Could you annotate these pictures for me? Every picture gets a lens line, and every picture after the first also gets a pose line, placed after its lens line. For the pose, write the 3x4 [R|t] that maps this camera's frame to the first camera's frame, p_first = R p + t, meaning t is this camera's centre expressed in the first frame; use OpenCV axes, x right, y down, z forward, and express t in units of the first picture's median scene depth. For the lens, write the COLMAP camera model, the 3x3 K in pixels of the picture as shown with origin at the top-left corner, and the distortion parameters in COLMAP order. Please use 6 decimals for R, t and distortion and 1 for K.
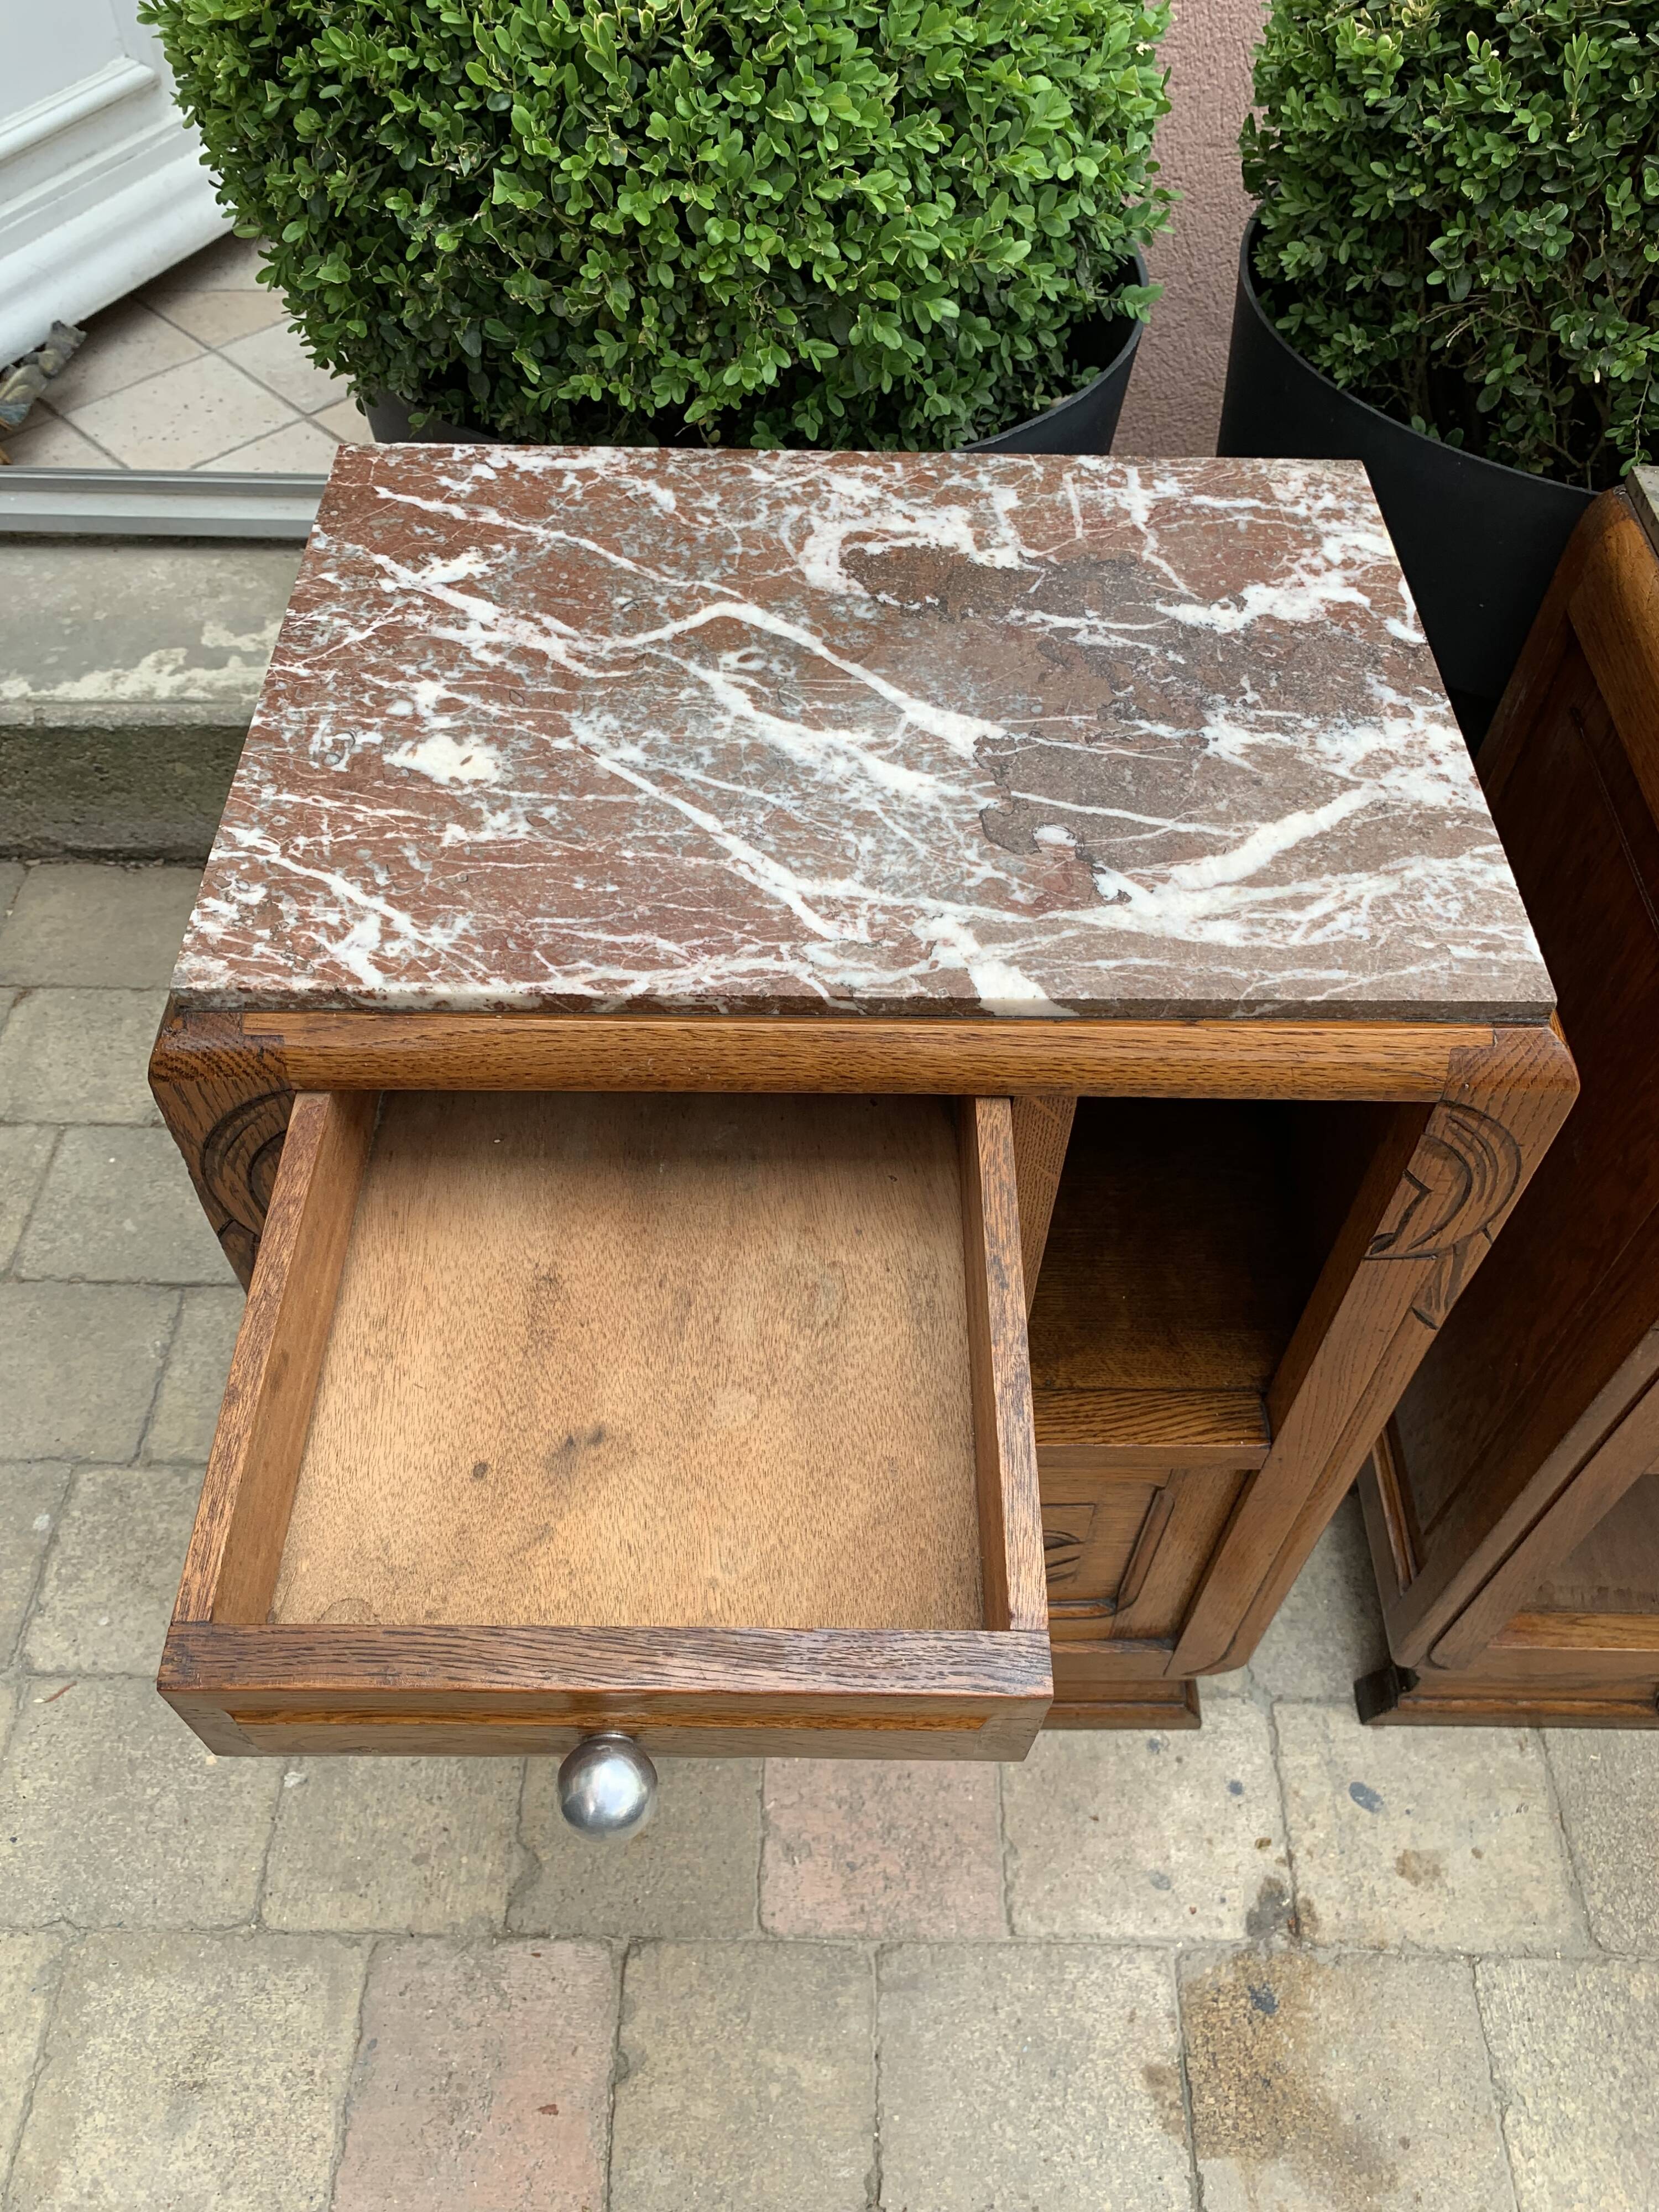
lens RADIAL K [[1705.3, 0, 826.3], [0, 1705.3, 1098.1], [0, 0, 1]] dist [0.013013, -0.014138]
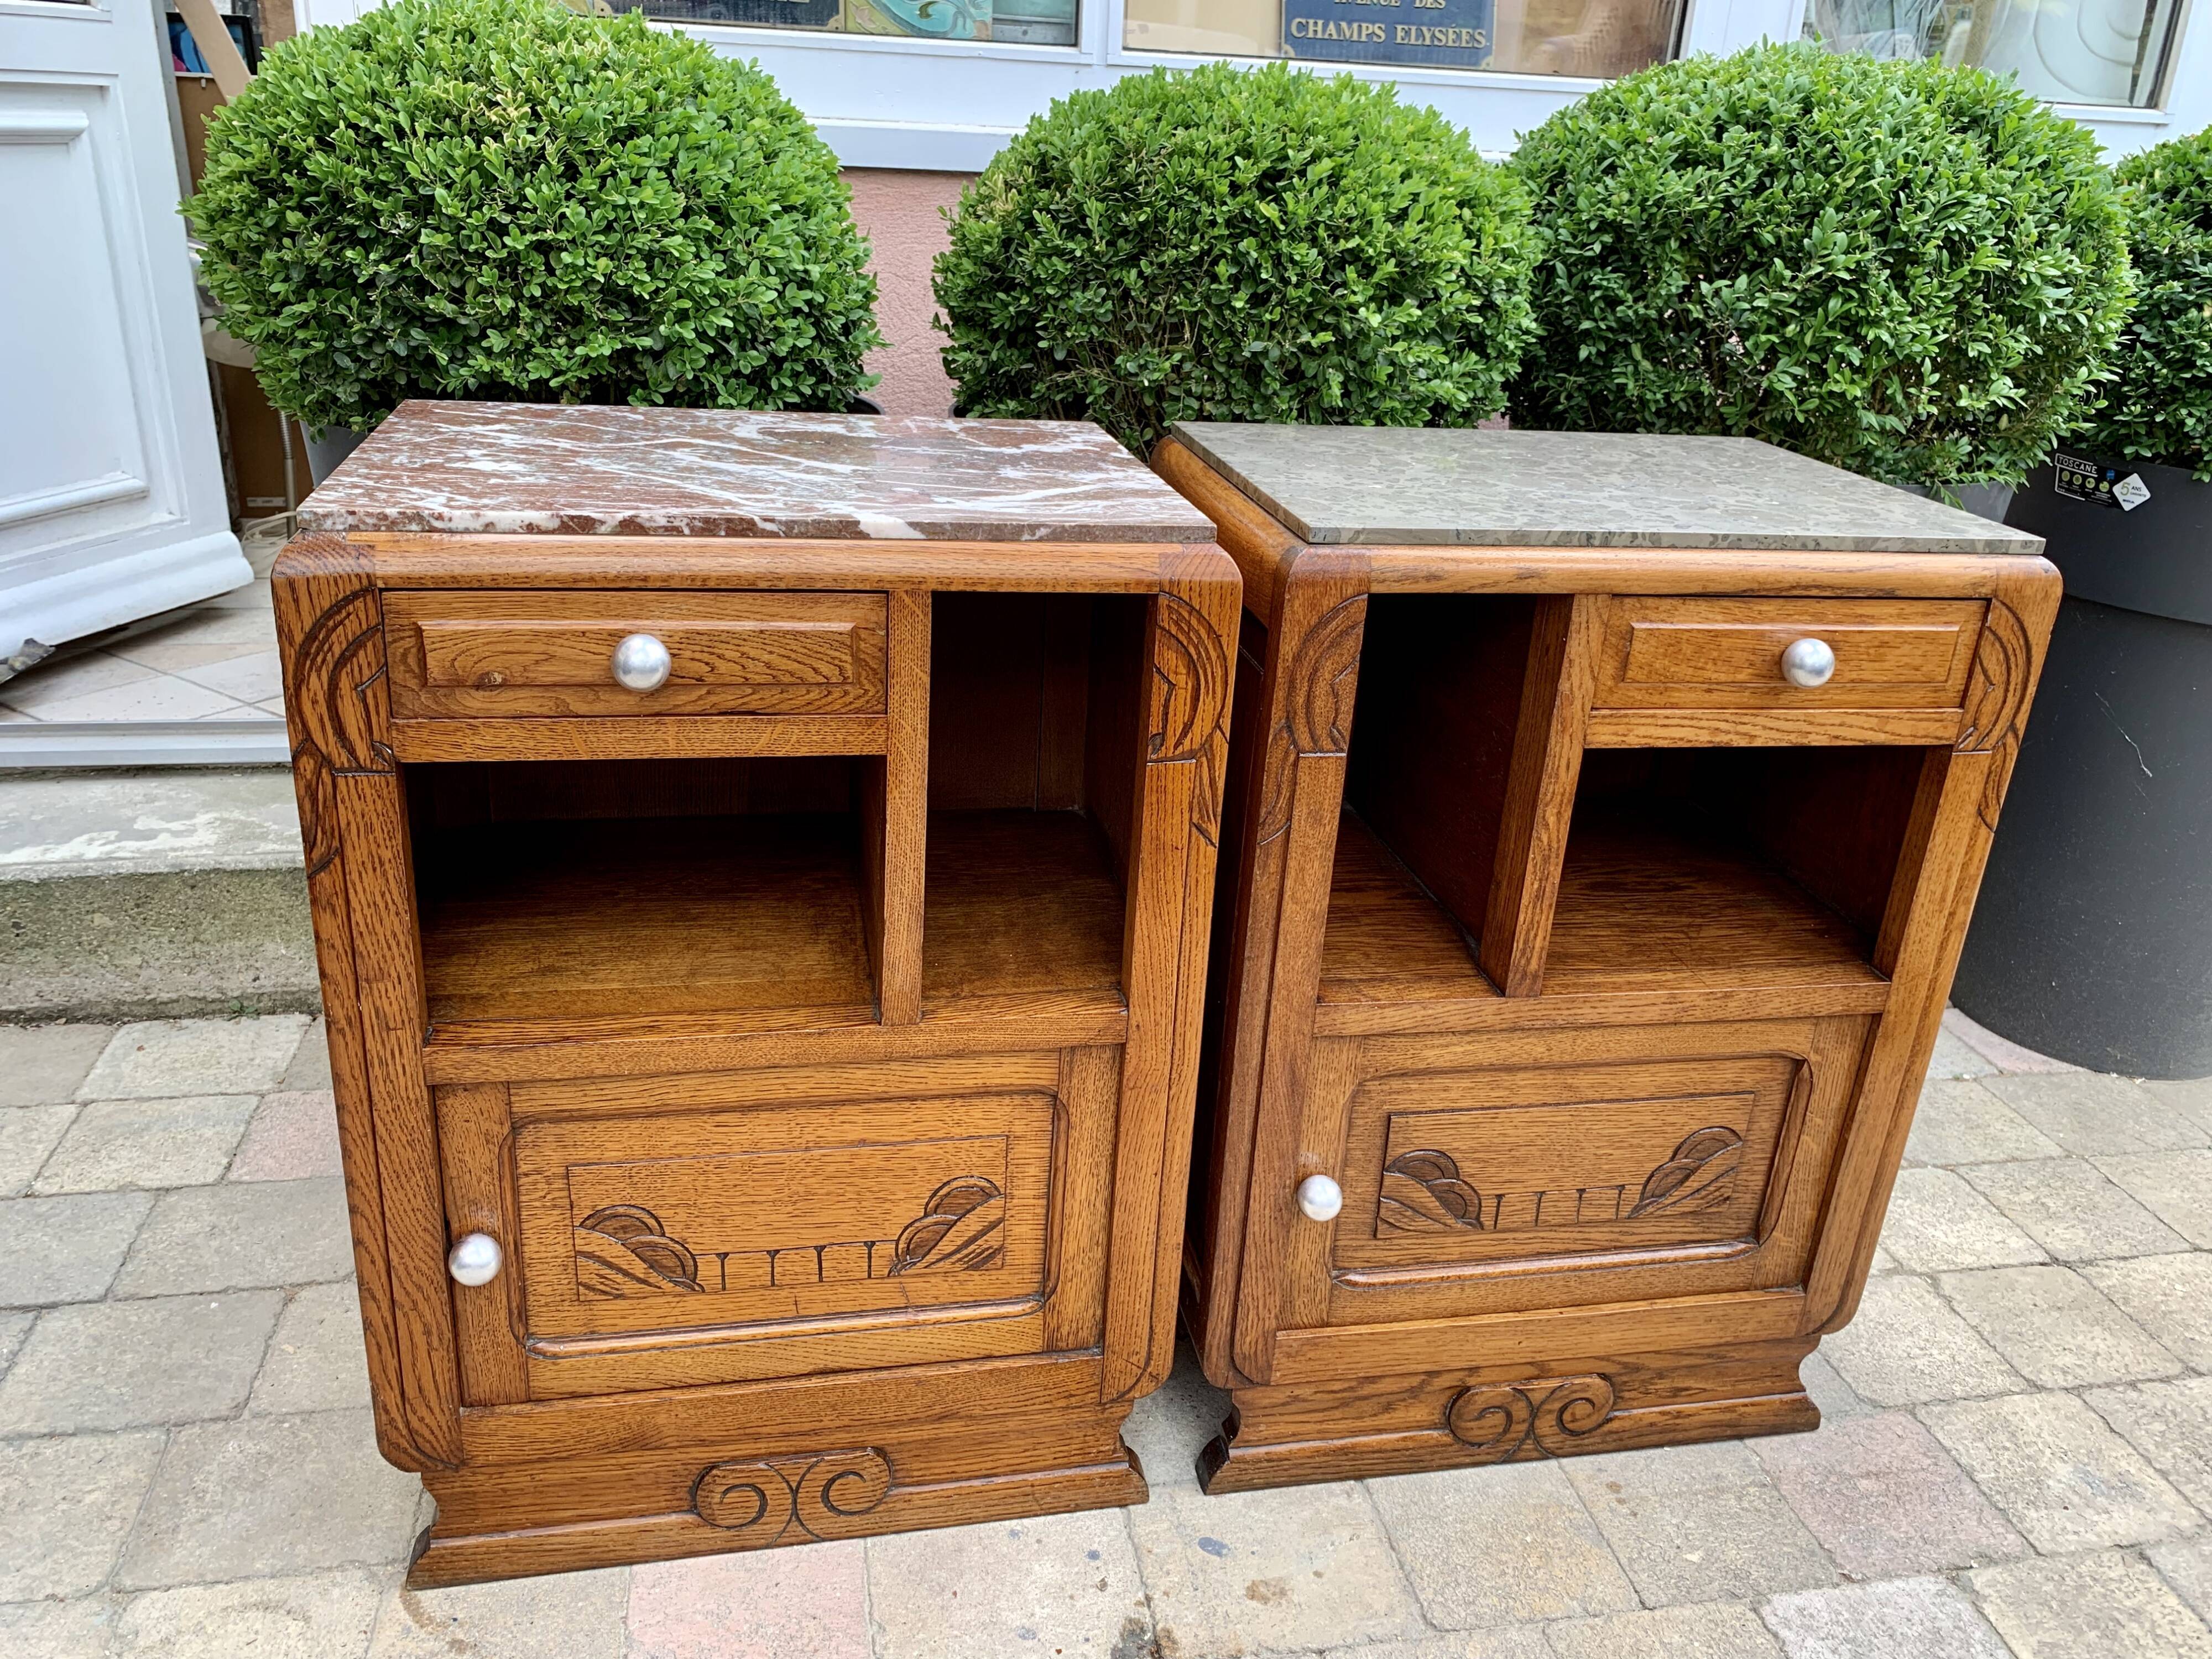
lens RADIAL K [[1705.3, 0, 1112.7], [0, 1705.3, 817.2], [0, 0, 1]] dist [0.013013, -0.014138]
pose [[0.977056, -0.042167, 0.208766, 0.069858], [0.138236, 0.871240, -0.470989, 0.696438], [-0.162026, 0.489042, 0.857080, -0.172499]]
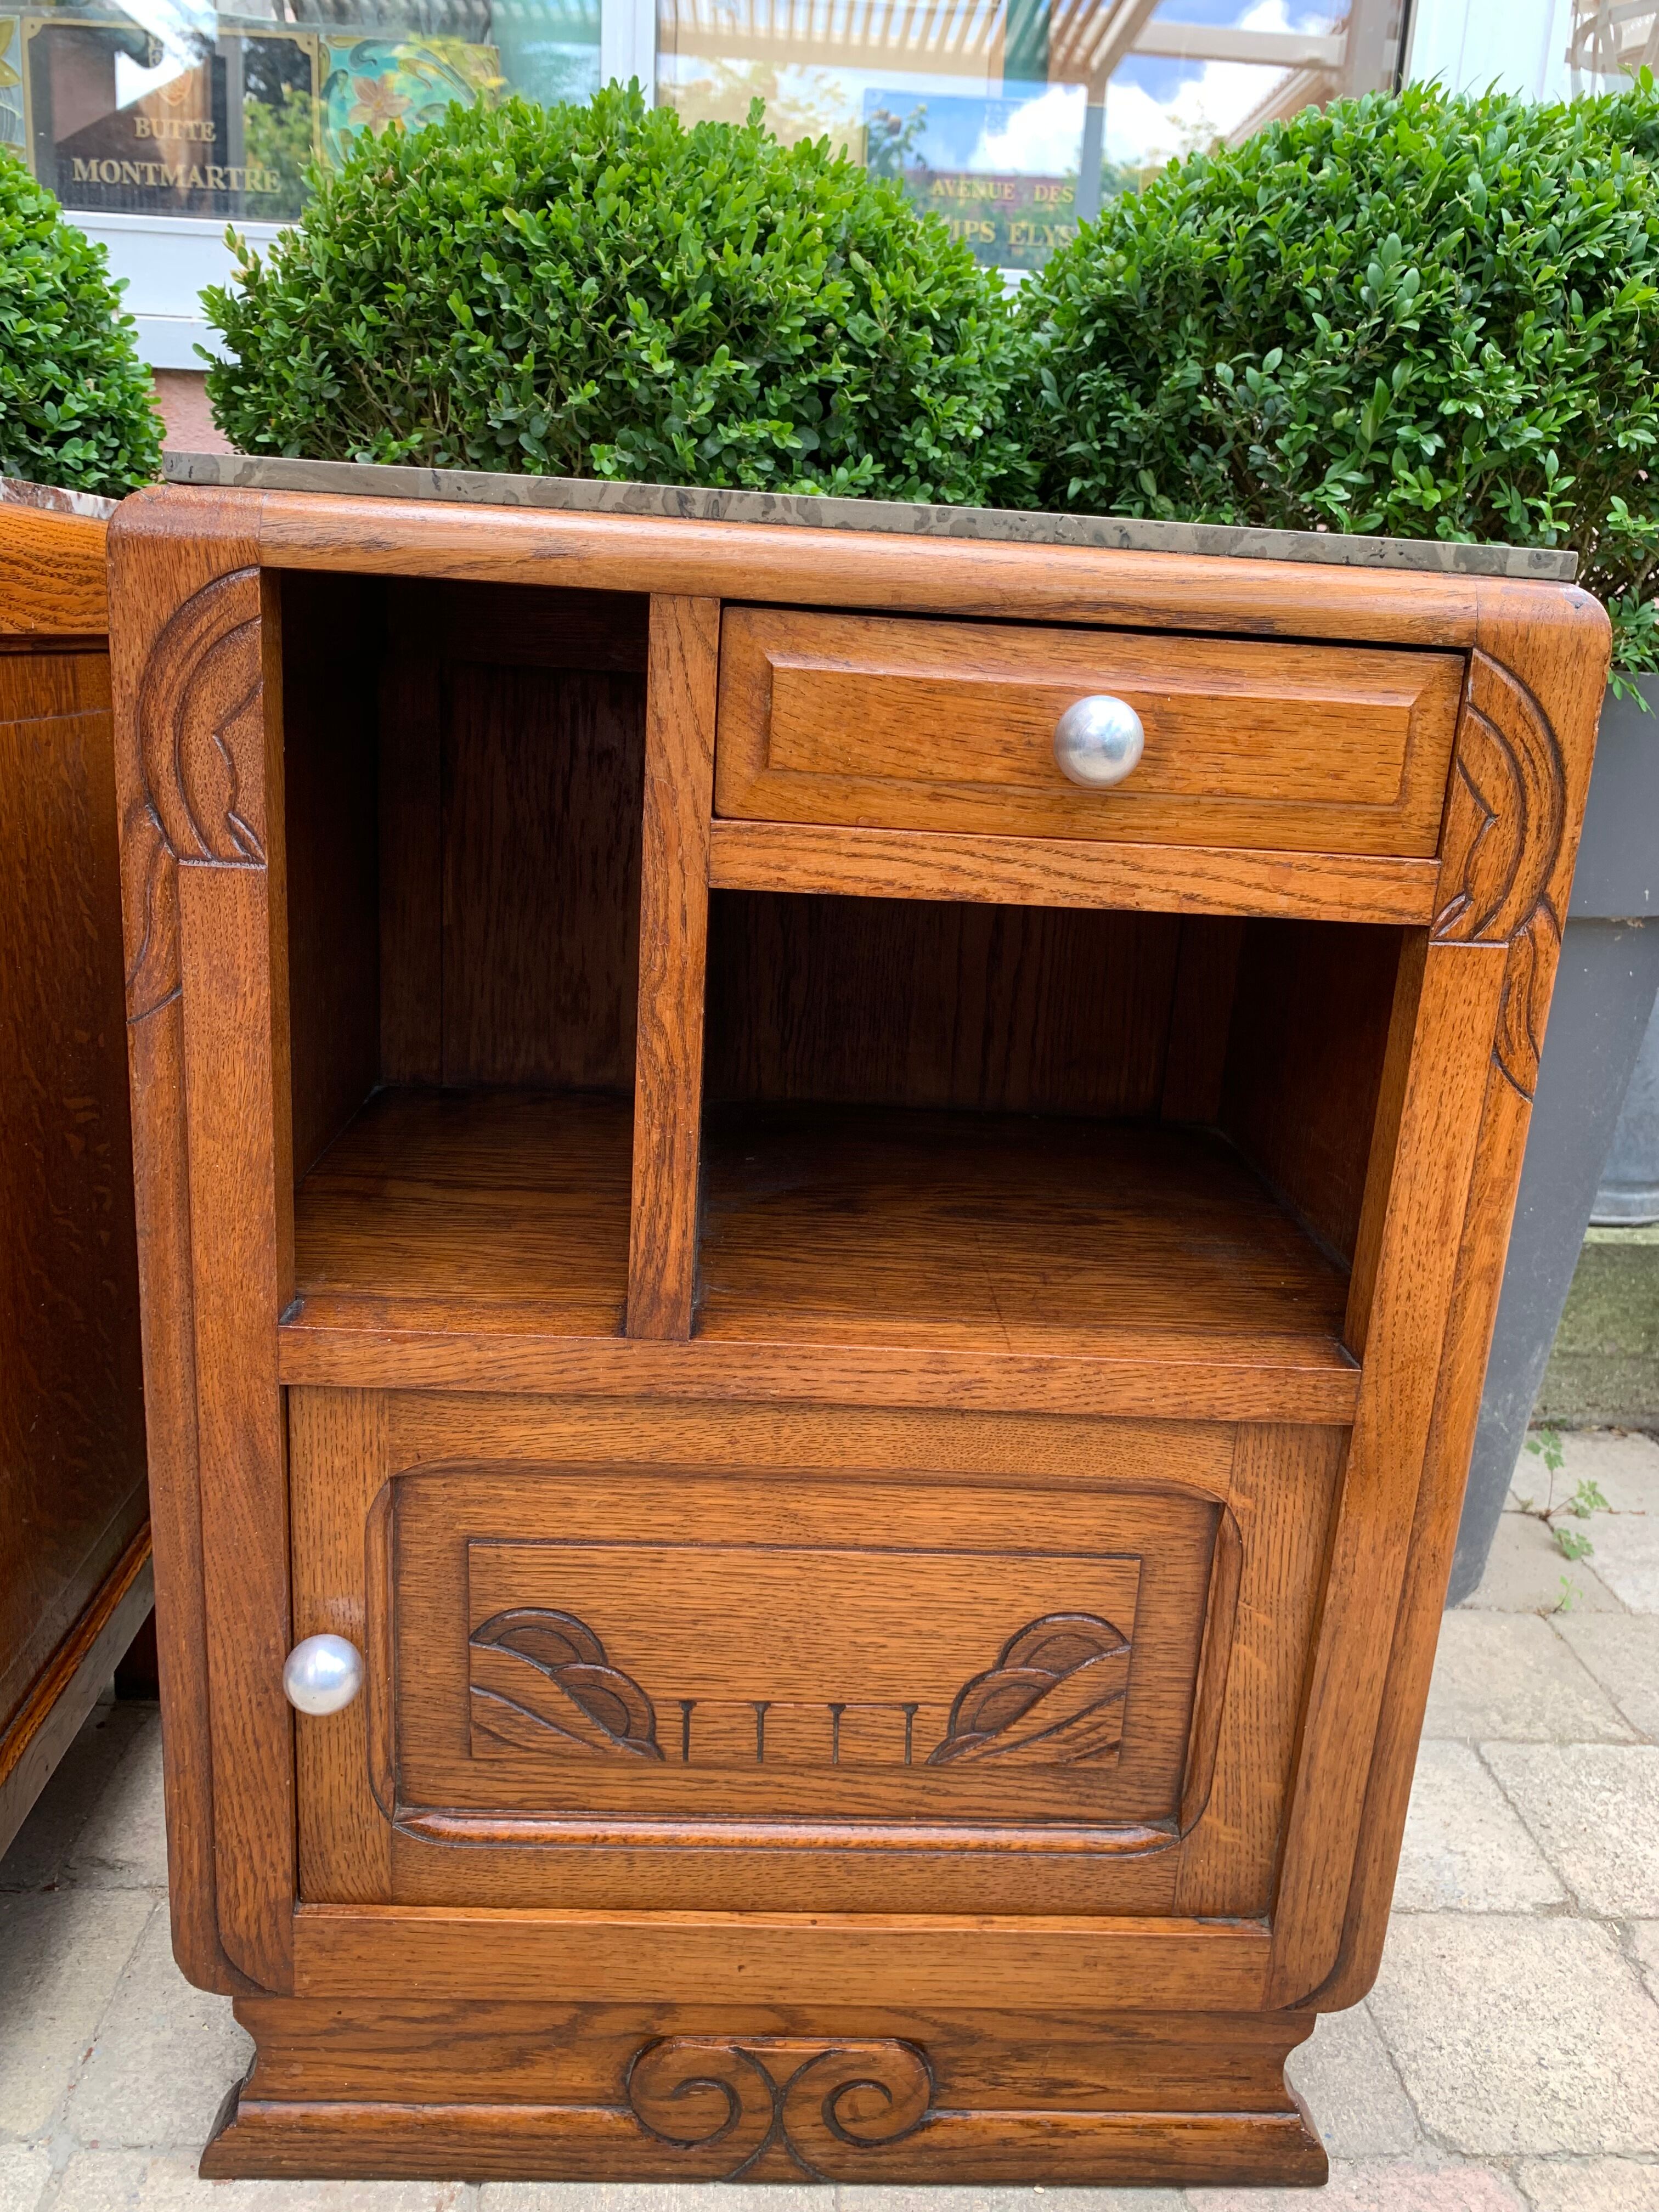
lens RADIAL K [[1705.3, 0, 838.6], [0, 1705.3, 1089.6], [0, 0, 1]] dist [0.013013, -0.014138]
pose [[0.997603, 0.024385, 0.064764, 0.708615], [0.019092, 0.802560, -0.596266, 0.601573], [-0.066517, 0.596073, 0.800170, 0.316691]]
